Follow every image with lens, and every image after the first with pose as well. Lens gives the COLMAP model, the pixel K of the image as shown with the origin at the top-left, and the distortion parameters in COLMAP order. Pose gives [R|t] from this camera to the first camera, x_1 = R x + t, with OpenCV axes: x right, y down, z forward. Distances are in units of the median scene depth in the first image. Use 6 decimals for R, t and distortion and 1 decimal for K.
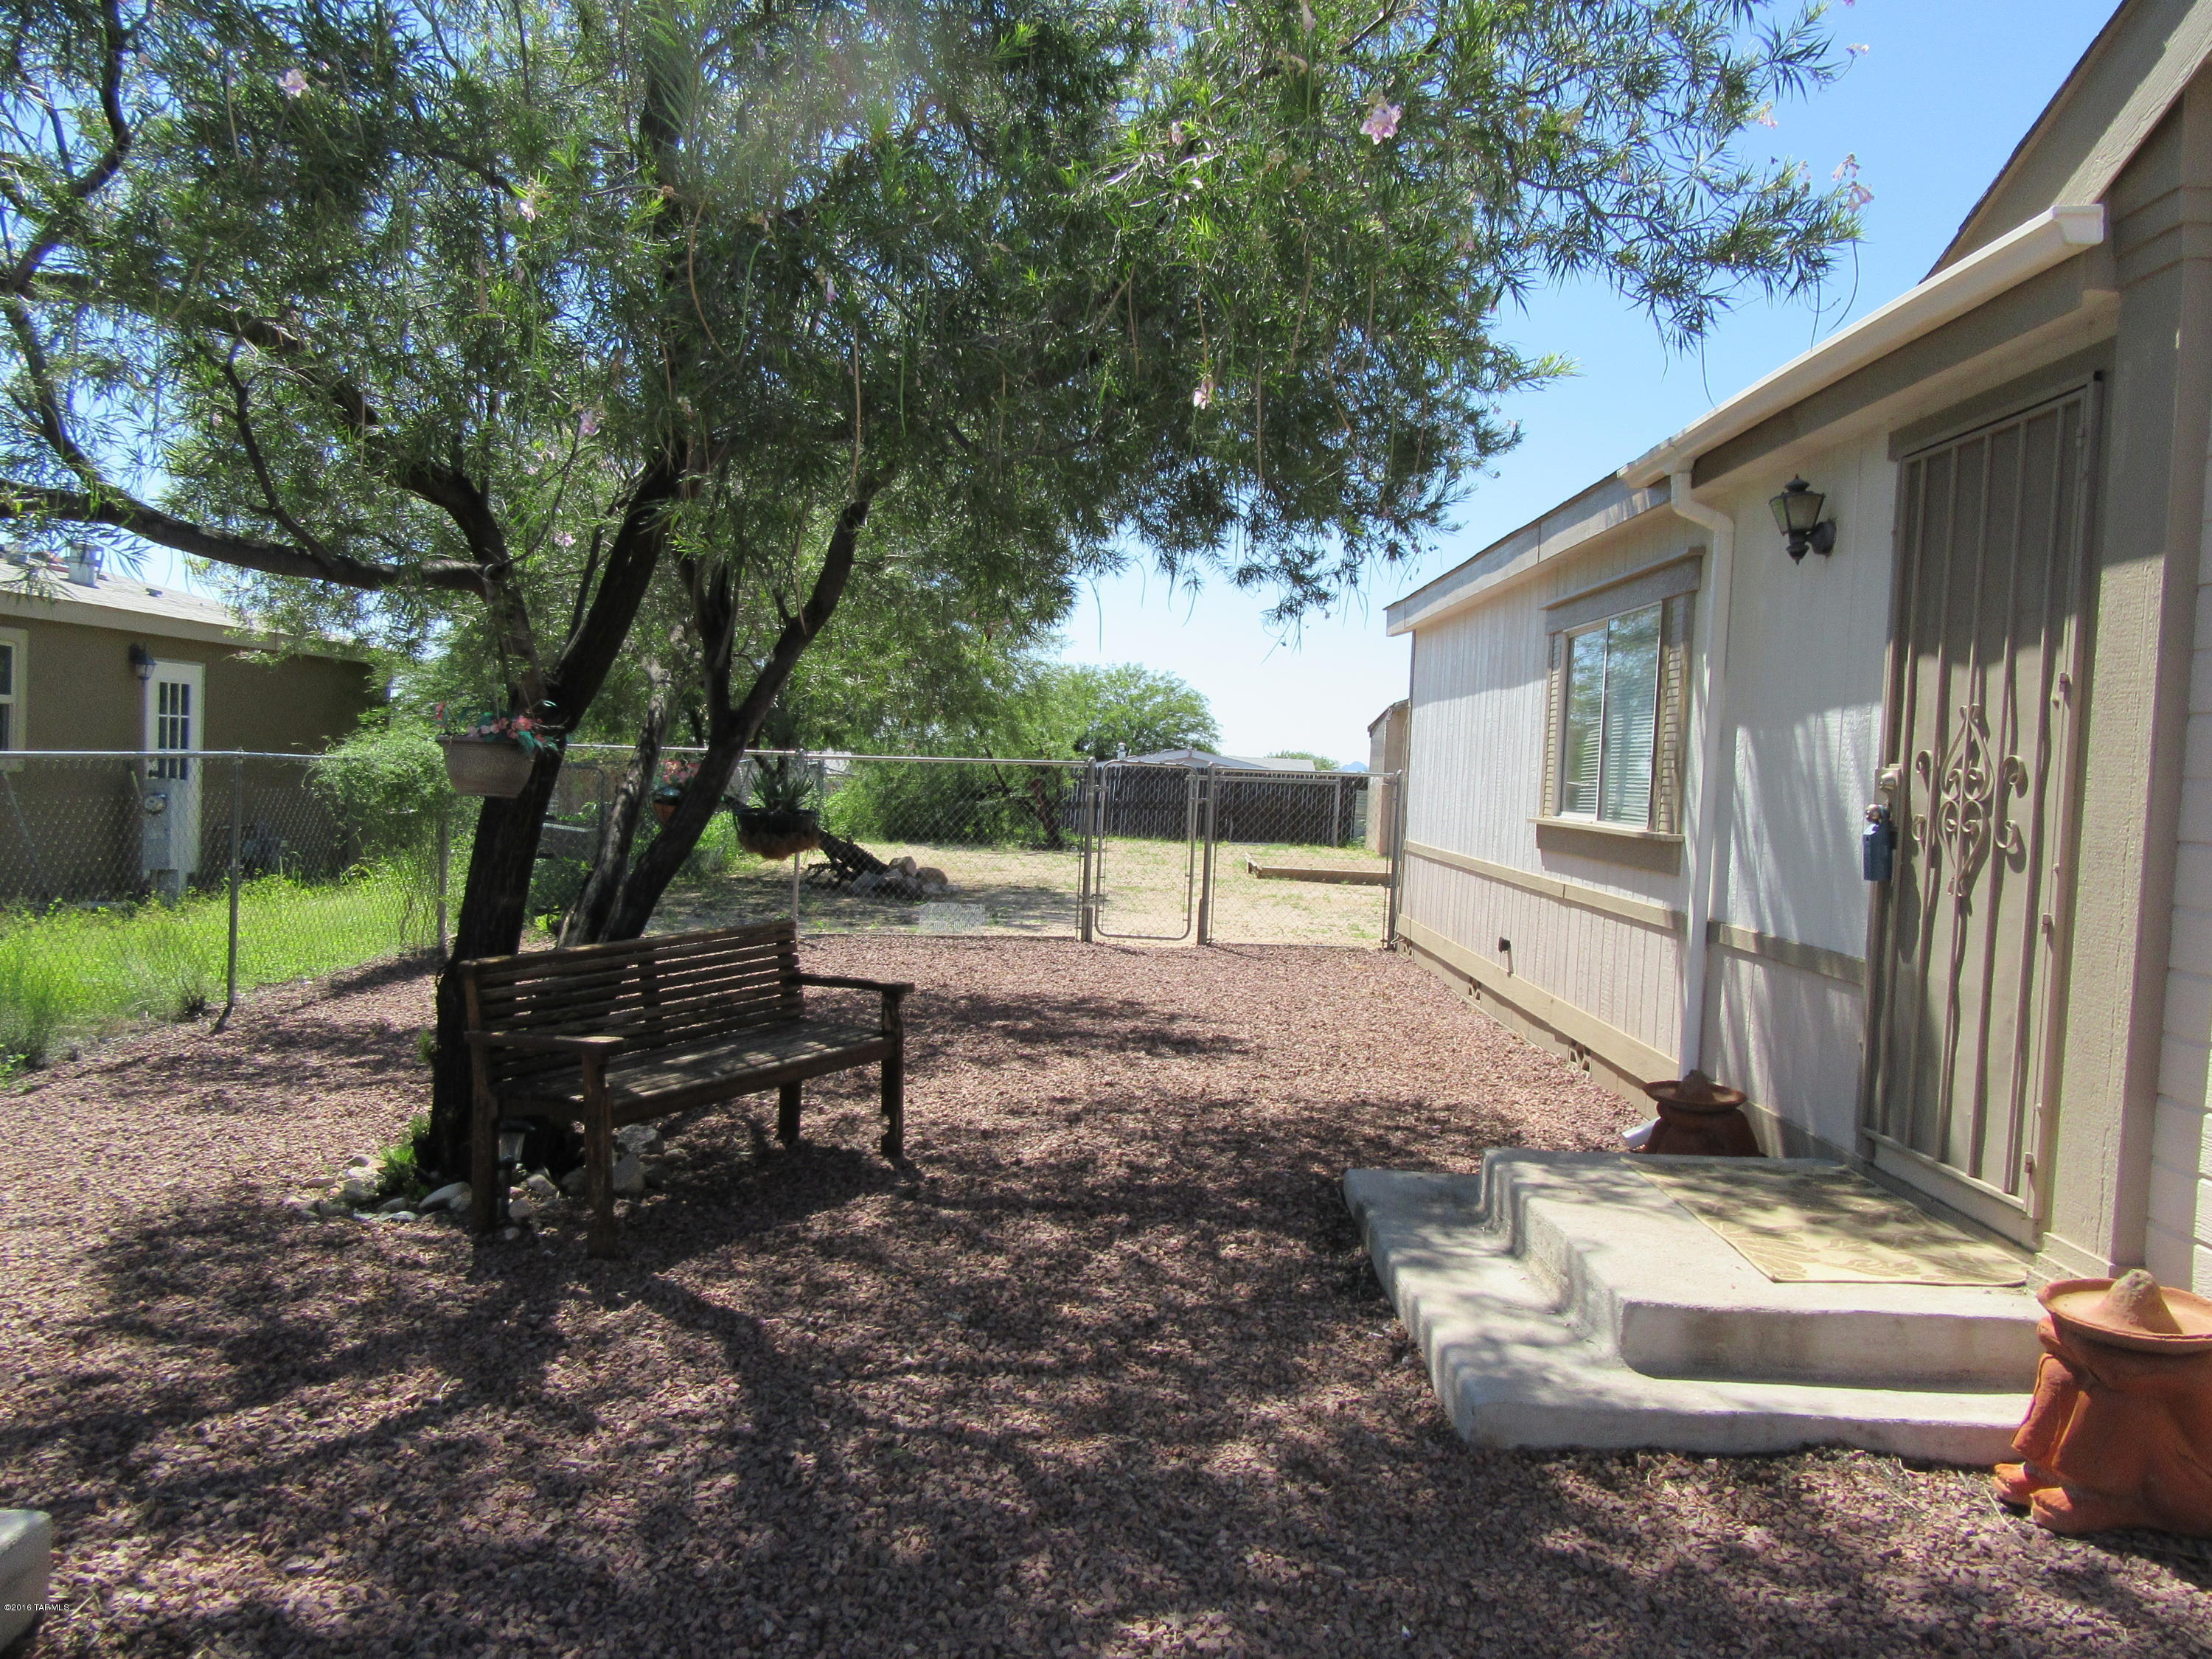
lens RADIAL K [[1639.1, 0, 1110.1], [0, 1639.1, 830.4], [0, 0, 1]] dist [-0.010125, 0.004182]
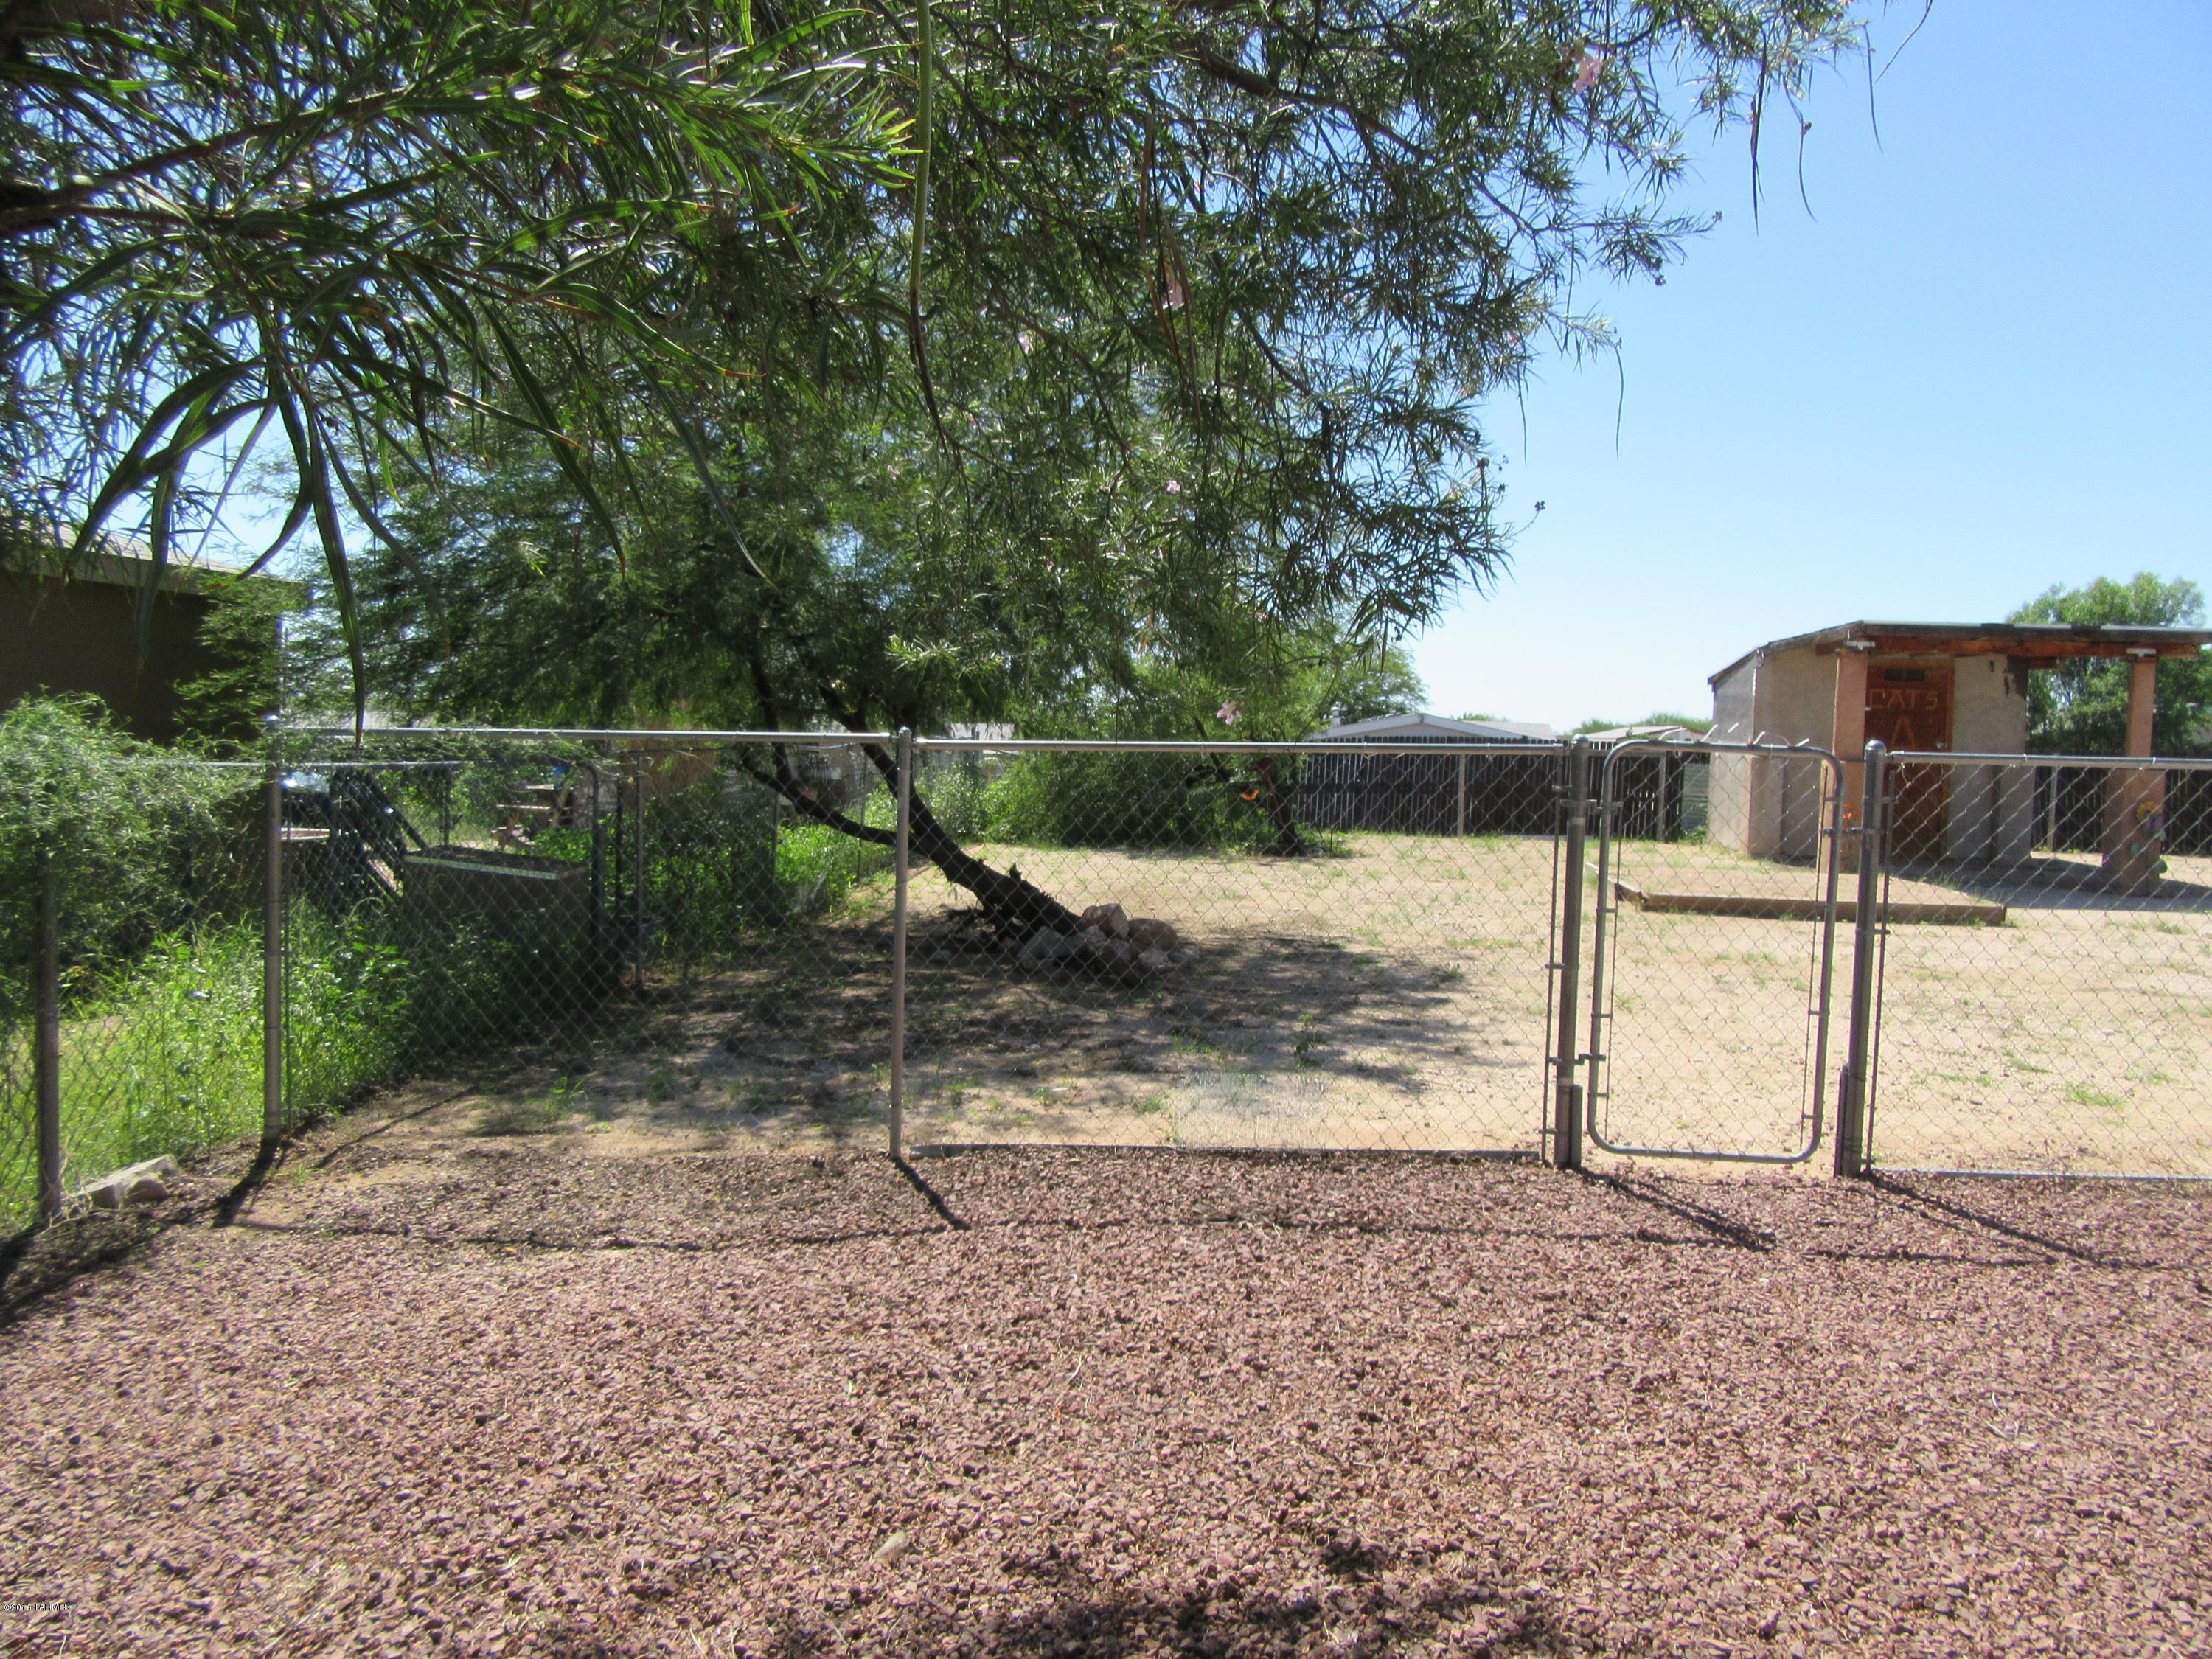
lens RADIAL K [[1639.1, 0, 1110.1], [0, 1639.1, 830.4], [0, 0, 1]] dist [-0.010125, 0.004182]
pose [[0.994941, -0.013460, -0.099557, -0.188591], [0.015419, 0.999702, 0.018936, -0.062619], [0.099273, -0.020376, 0.994852, 1.186831]]
